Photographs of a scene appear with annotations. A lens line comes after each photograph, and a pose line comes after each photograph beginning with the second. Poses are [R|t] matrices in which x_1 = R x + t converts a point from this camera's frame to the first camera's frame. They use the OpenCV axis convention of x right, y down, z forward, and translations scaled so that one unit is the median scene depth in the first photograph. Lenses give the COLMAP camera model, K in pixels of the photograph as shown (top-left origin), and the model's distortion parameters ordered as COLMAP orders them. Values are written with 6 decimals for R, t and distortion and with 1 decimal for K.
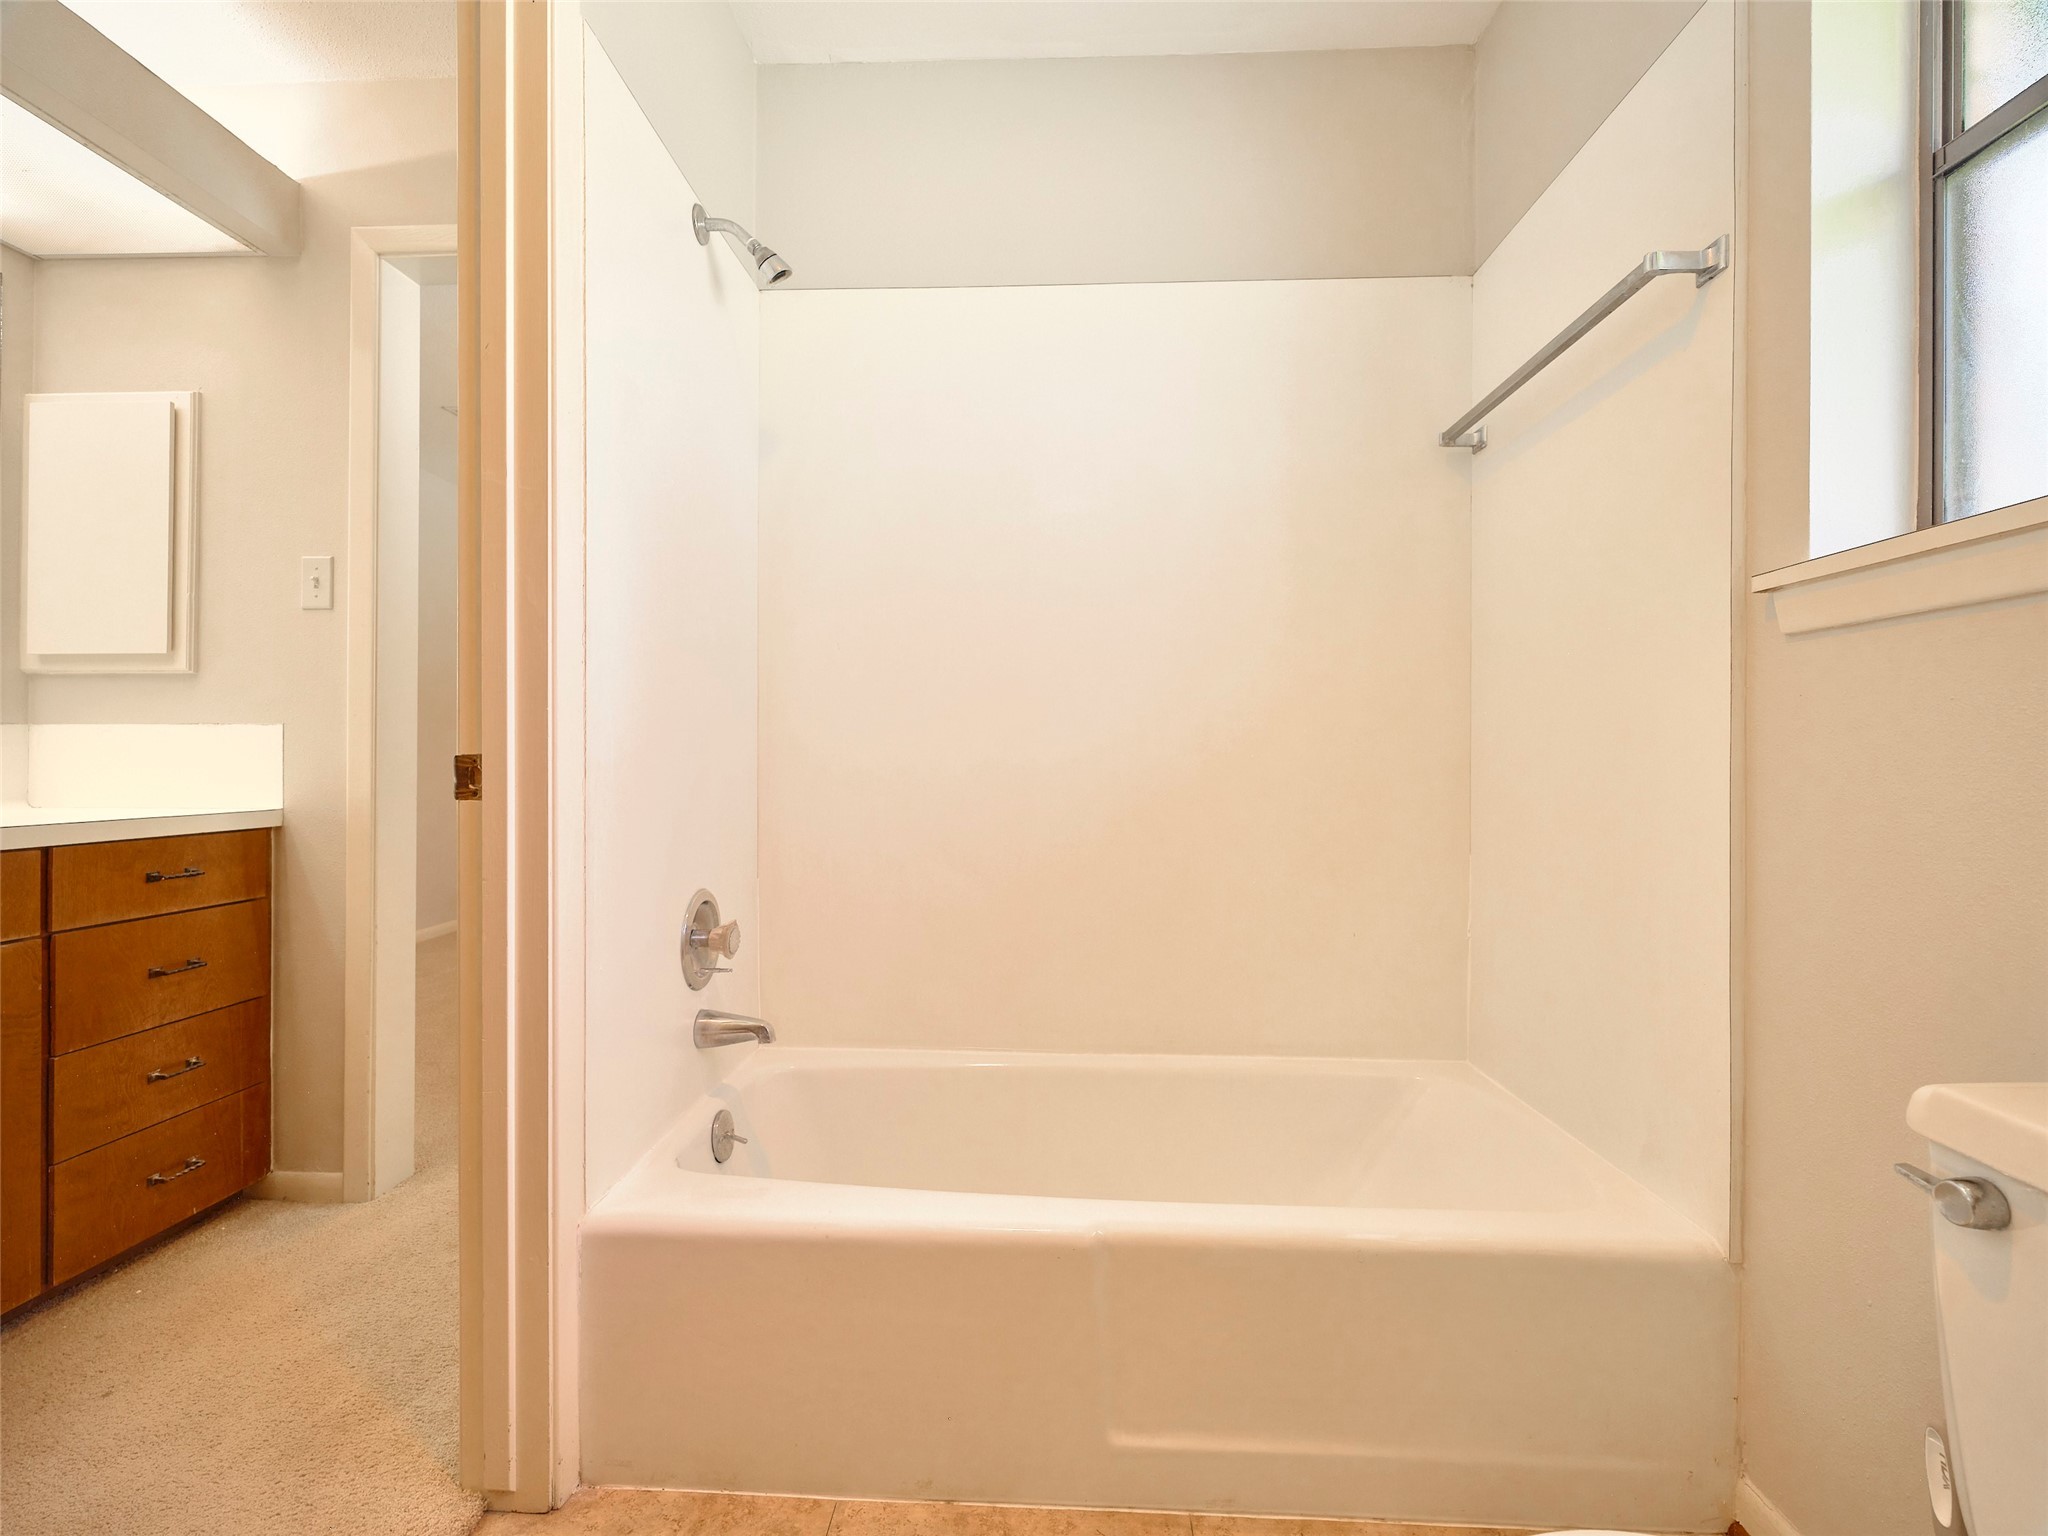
lens RADIAL K [[939.4, 0, 1027.2], [0, 939.4, 756.5], [0, 0, 1]] dist [-0.001361, 0.000535]
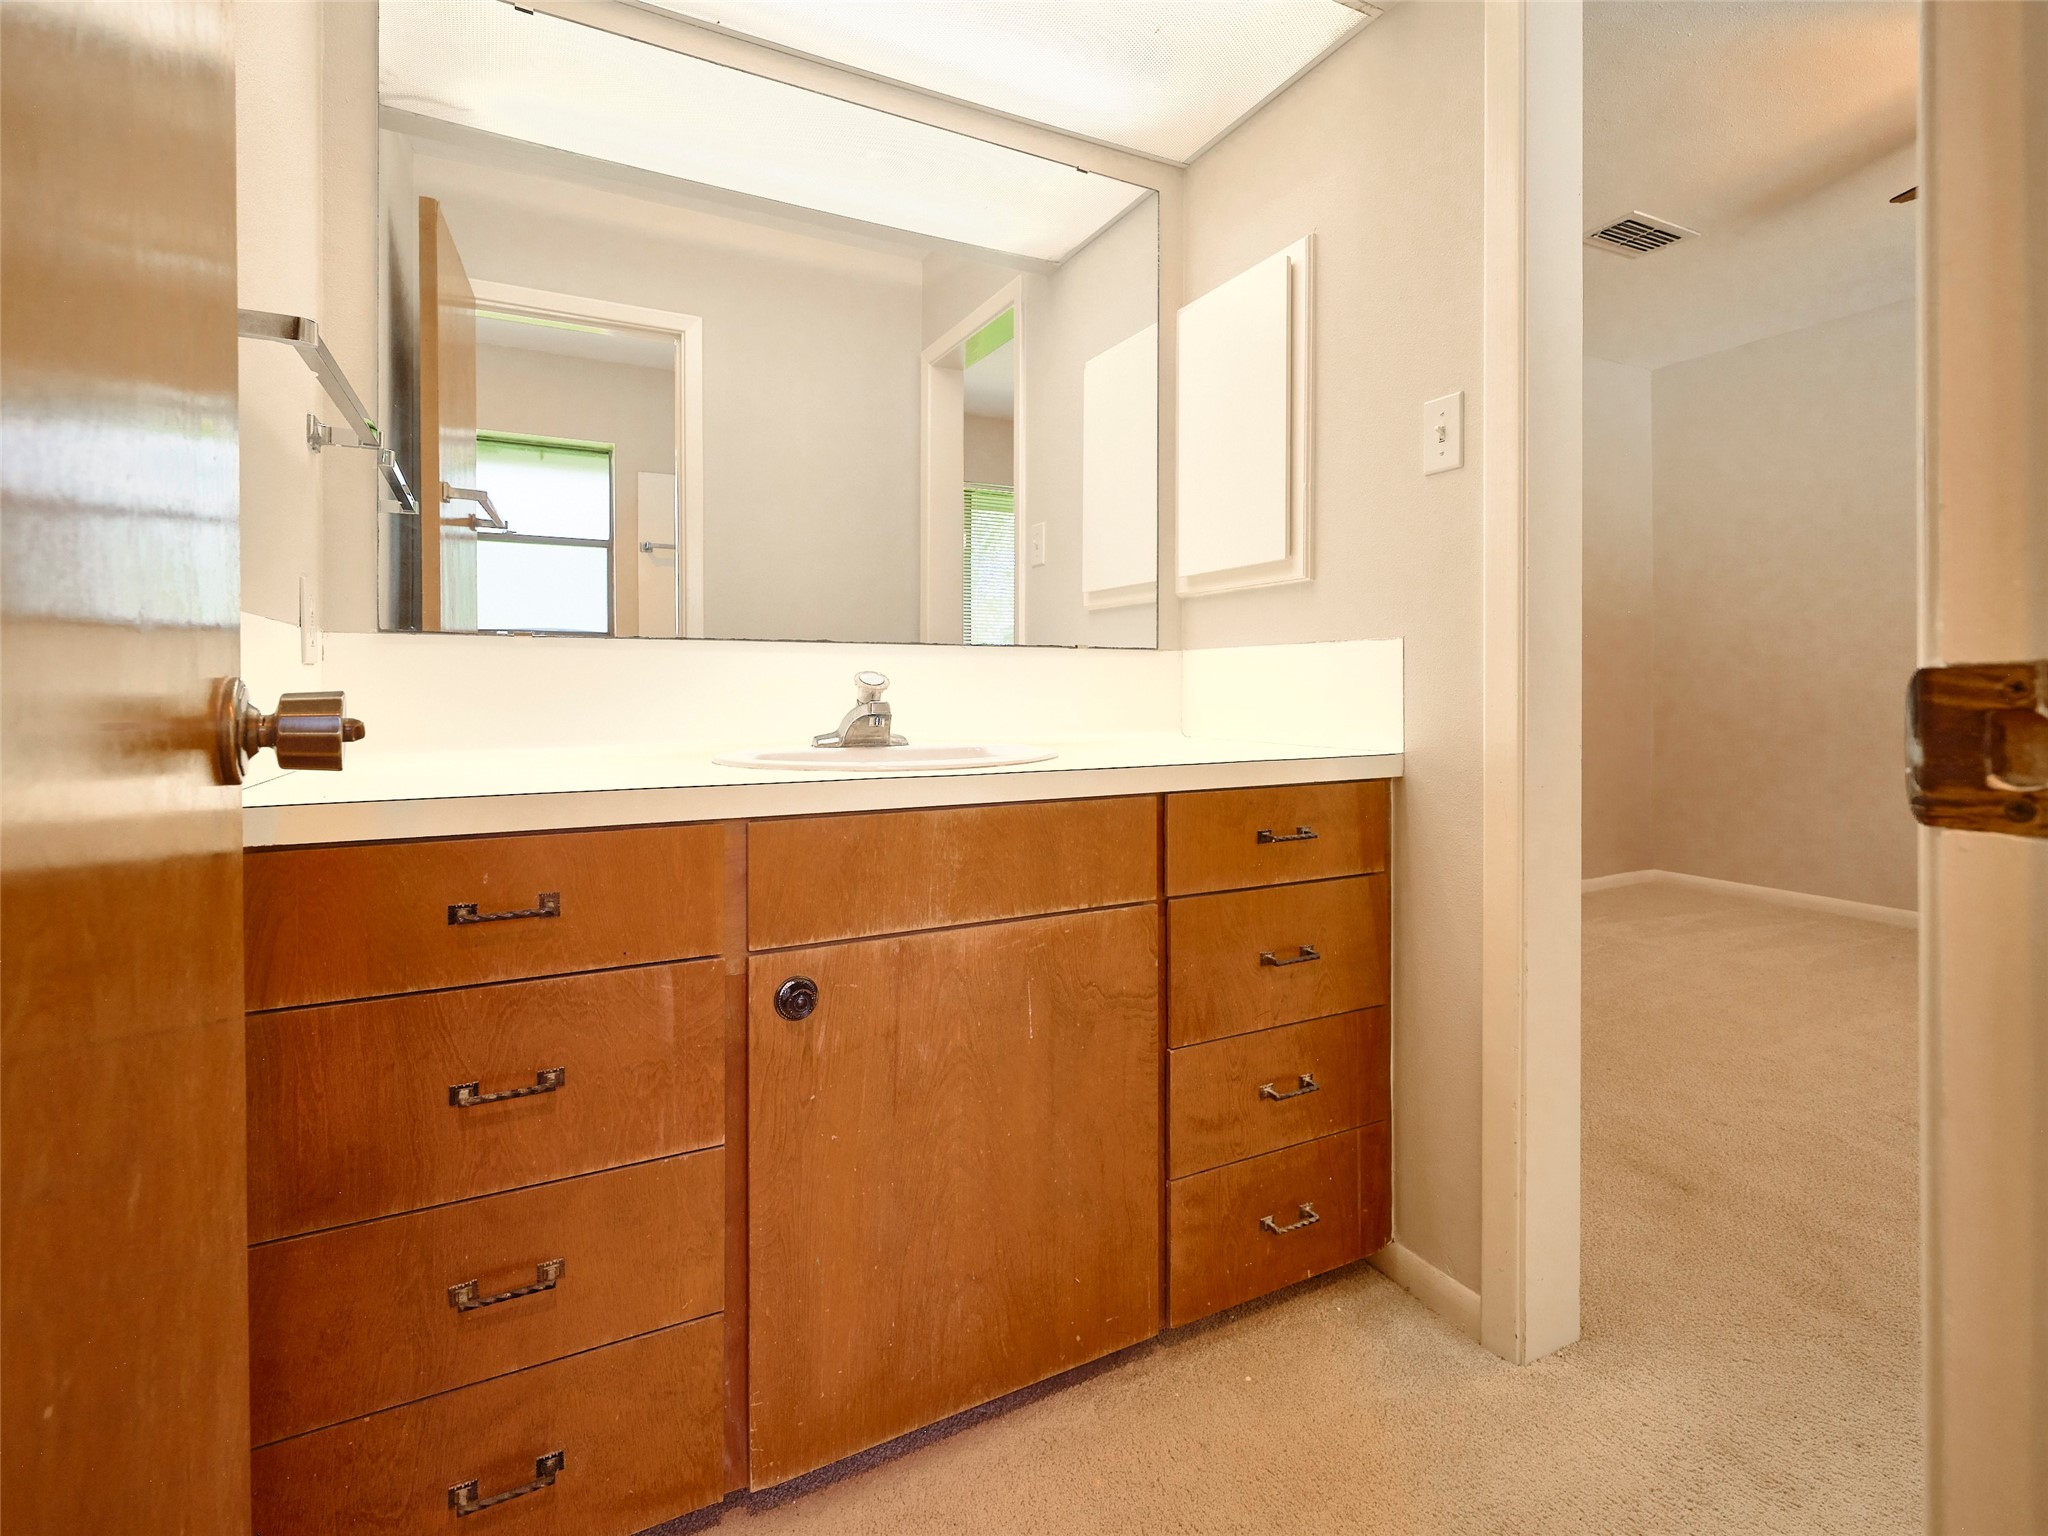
lens RADIAL K [[939.4, 0, 1030.6], [0, 939.4, 684.0], [0, 0, 1]] dist [-0.001361, 0.000535]
pose [[0.500738, -0.003701, -0.865591, -0.332565], [0.003326, 0.999992, -0.002352, 0.002300], [0.865593, -0.001701, 0.500746, 0.417033]]
